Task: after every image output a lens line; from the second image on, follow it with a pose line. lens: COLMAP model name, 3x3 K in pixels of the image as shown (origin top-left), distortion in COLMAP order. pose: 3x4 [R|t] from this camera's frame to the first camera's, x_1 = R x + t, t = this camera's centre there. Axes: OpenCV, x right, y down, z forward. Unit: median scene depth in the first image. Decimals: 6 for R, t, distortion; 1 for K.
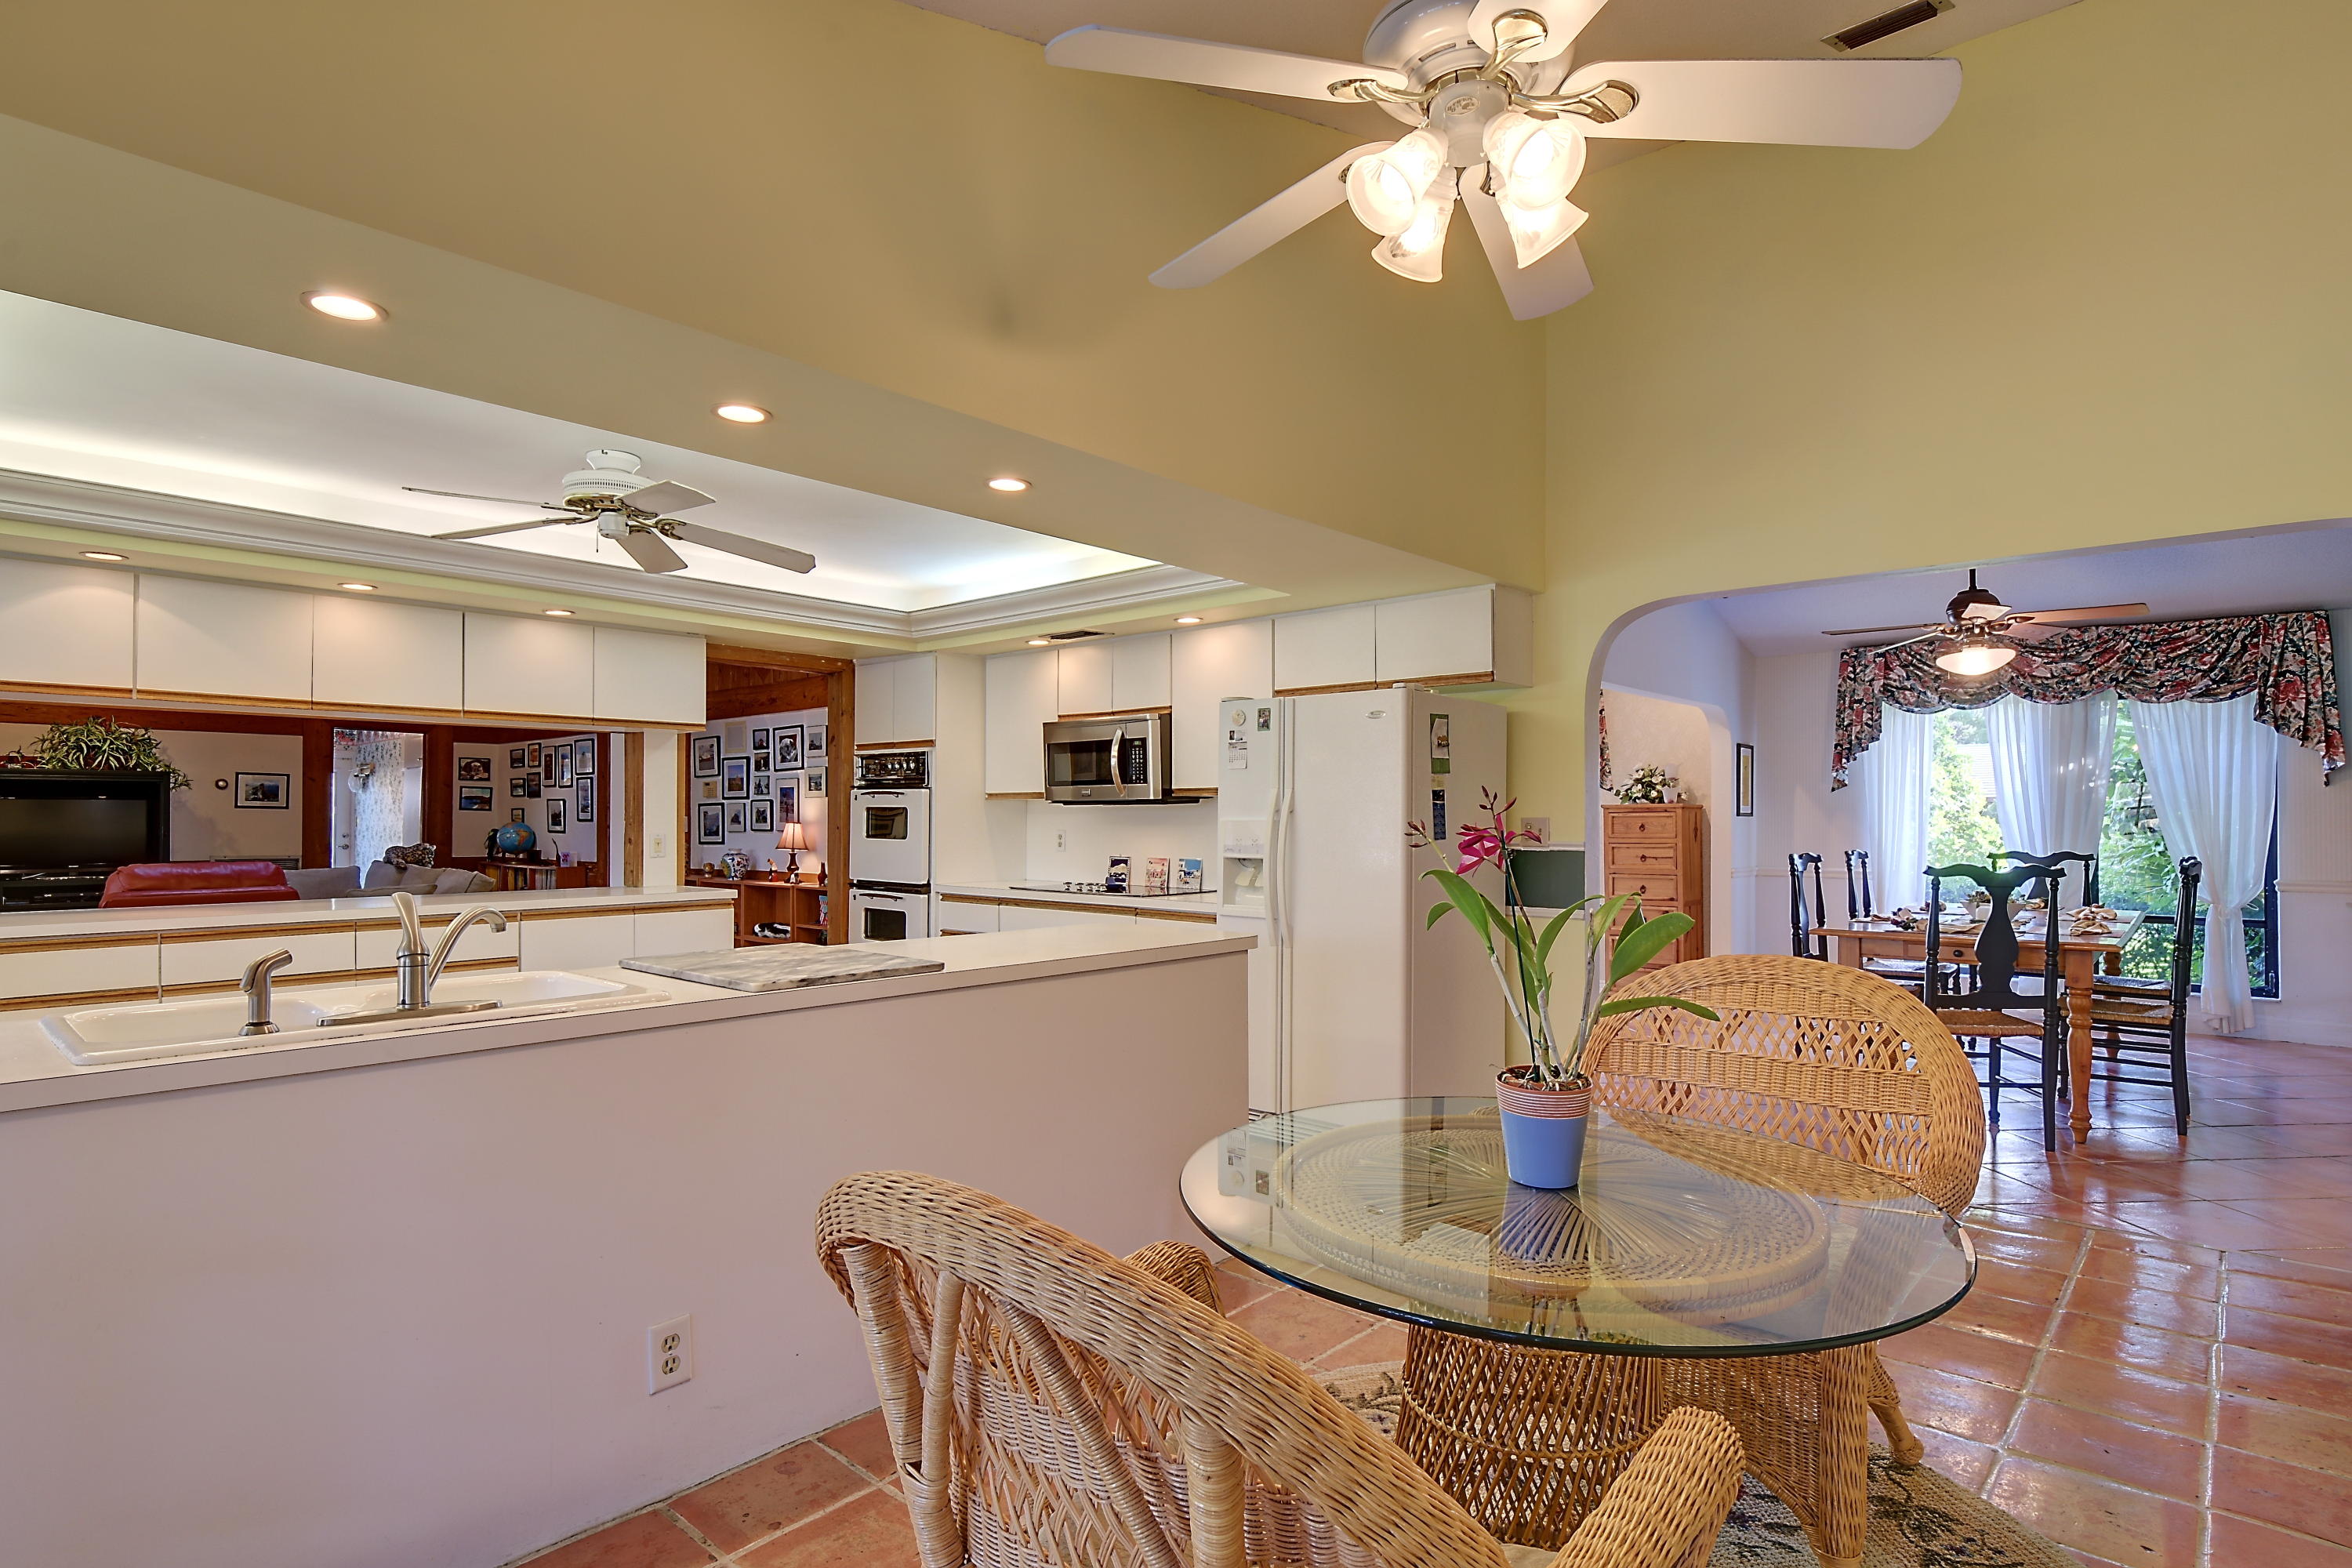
lens RADIAL K [[1253.9, 0, 1202.5], [0, 1253.9, 800.3], [0, 0, 1]] dist [-0.003789, -0.002635]
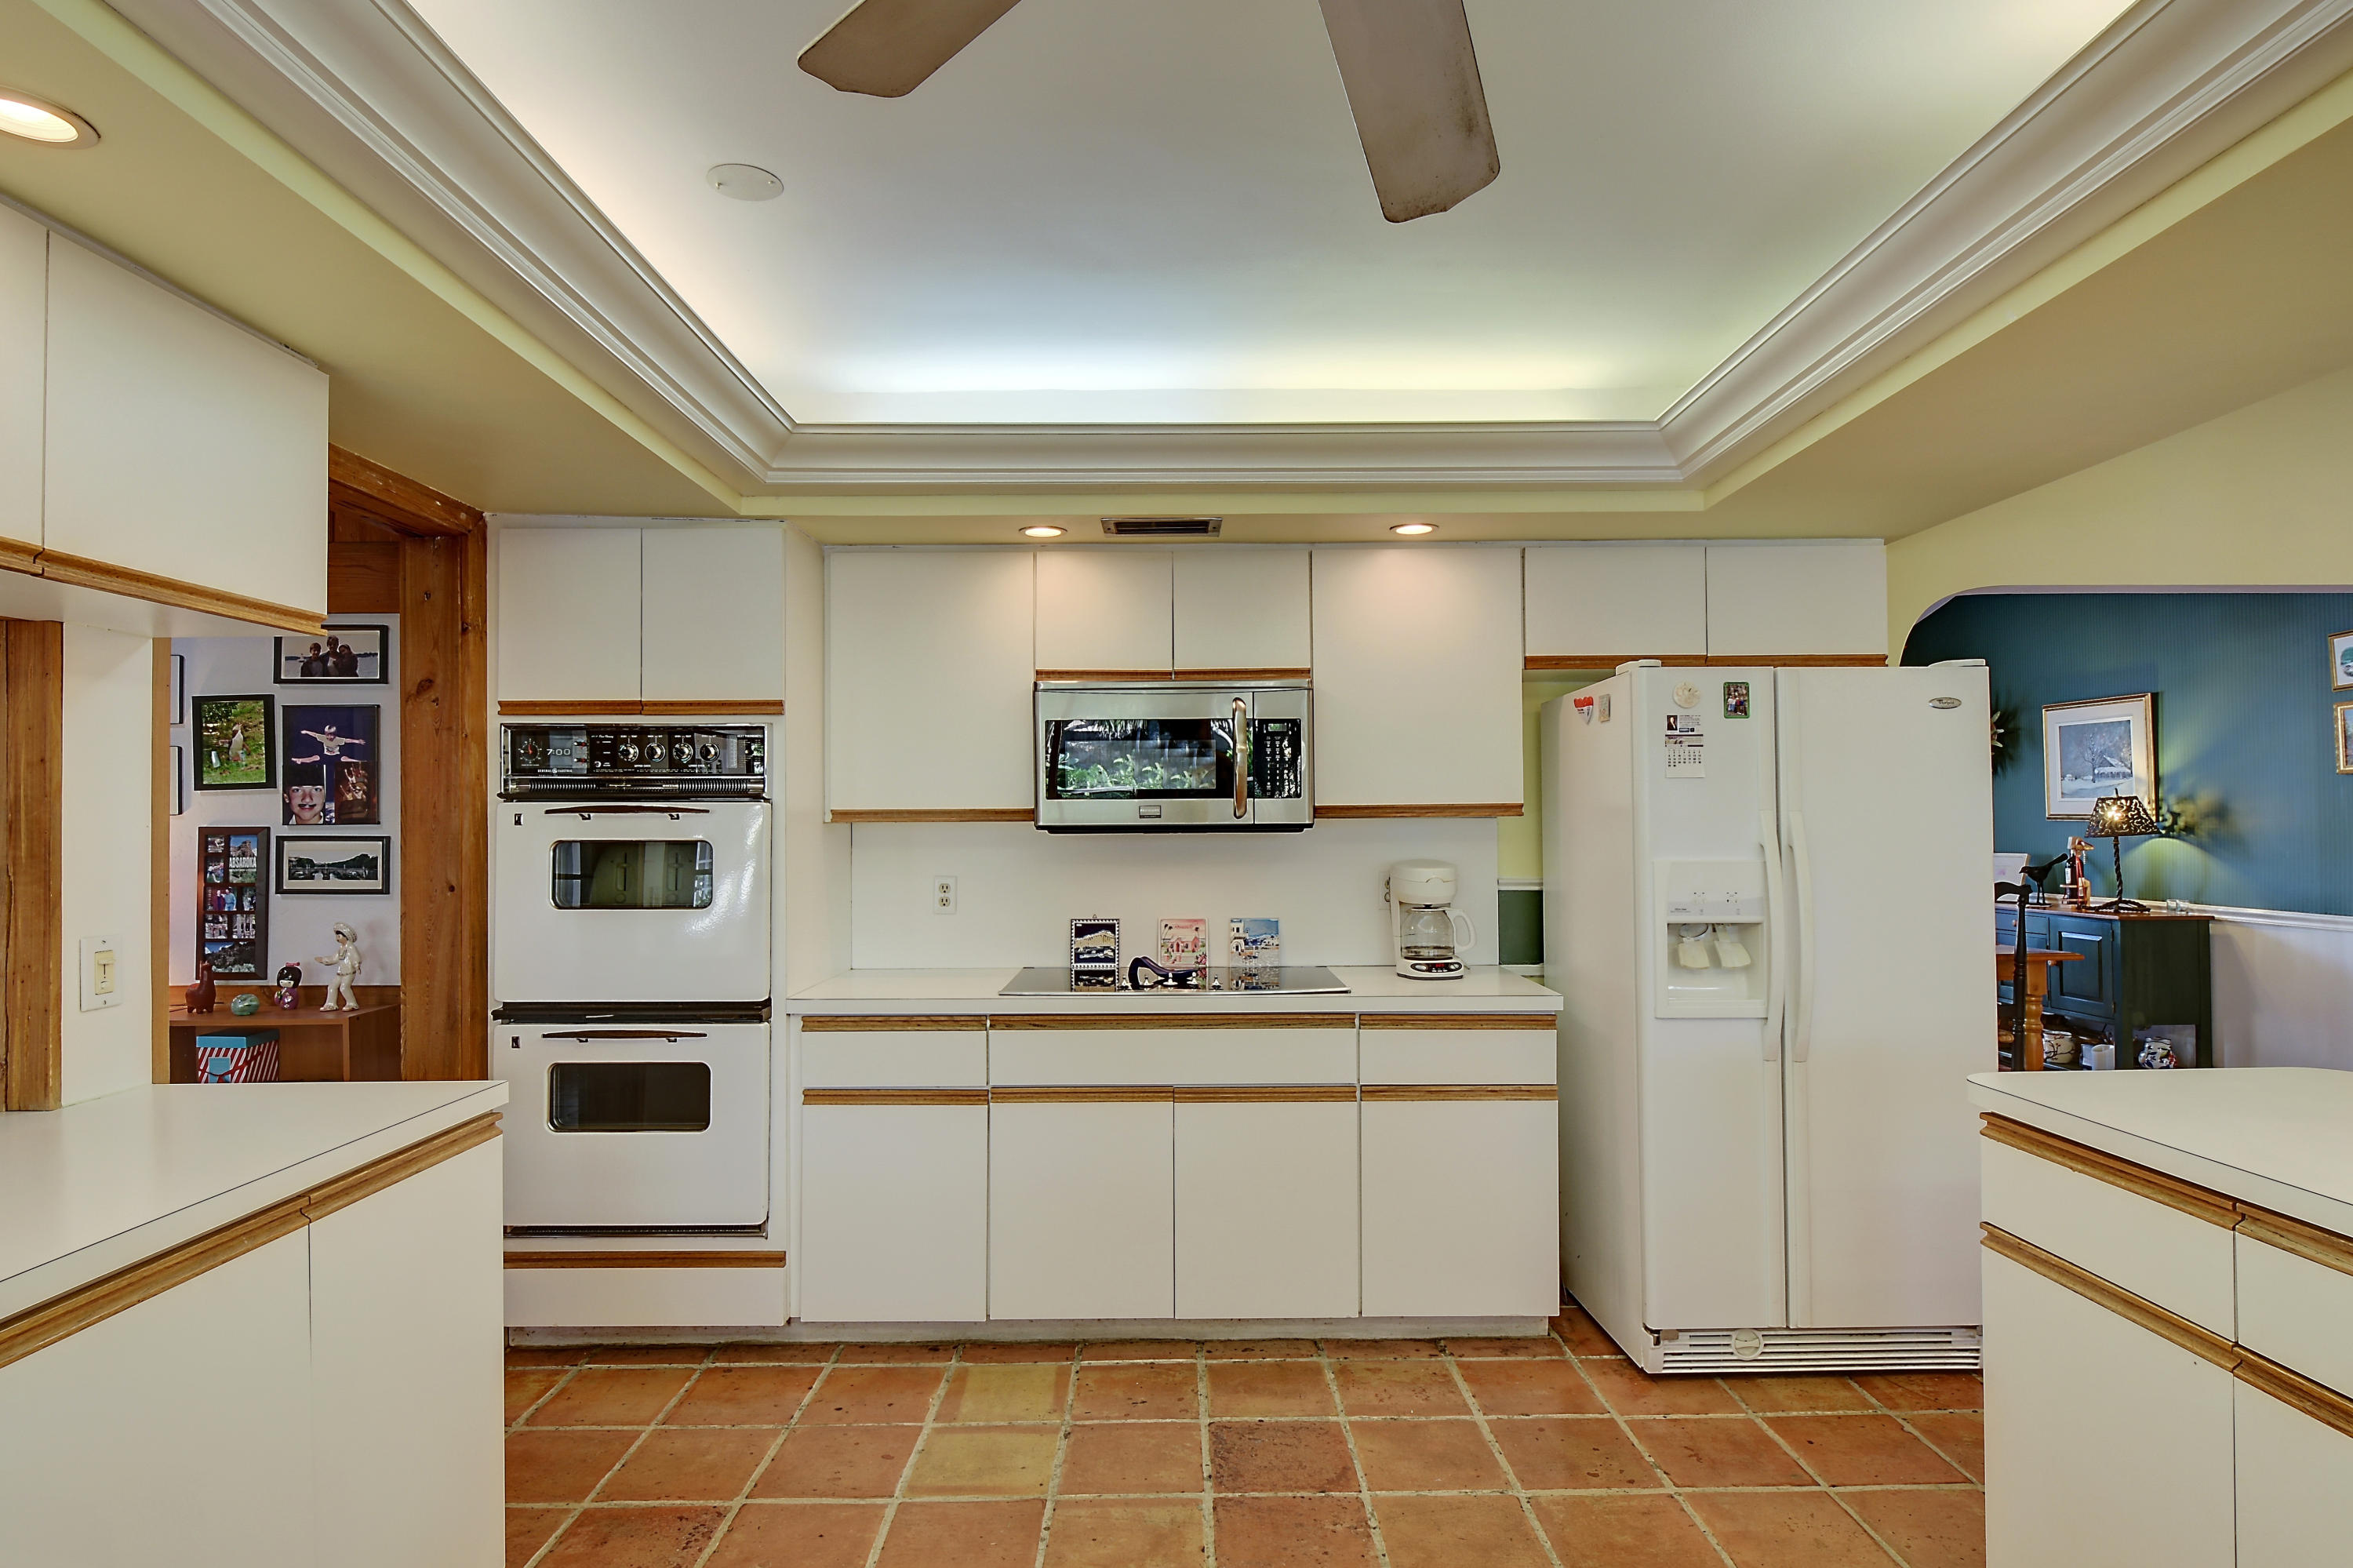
lens RADIAL K [[1228.6, 0, 1173.7], [0, 1228.6, 811.9], [0, 0, 1]] dist [-0.001165, -0.000098]
pose [[0.731002, -0.002266, 0.682371, -0.427029], [-0.002006, 0.999983, 0.005469, -0.008374], [-0.682372, -0.005367, 0.730986, 0.549903]]
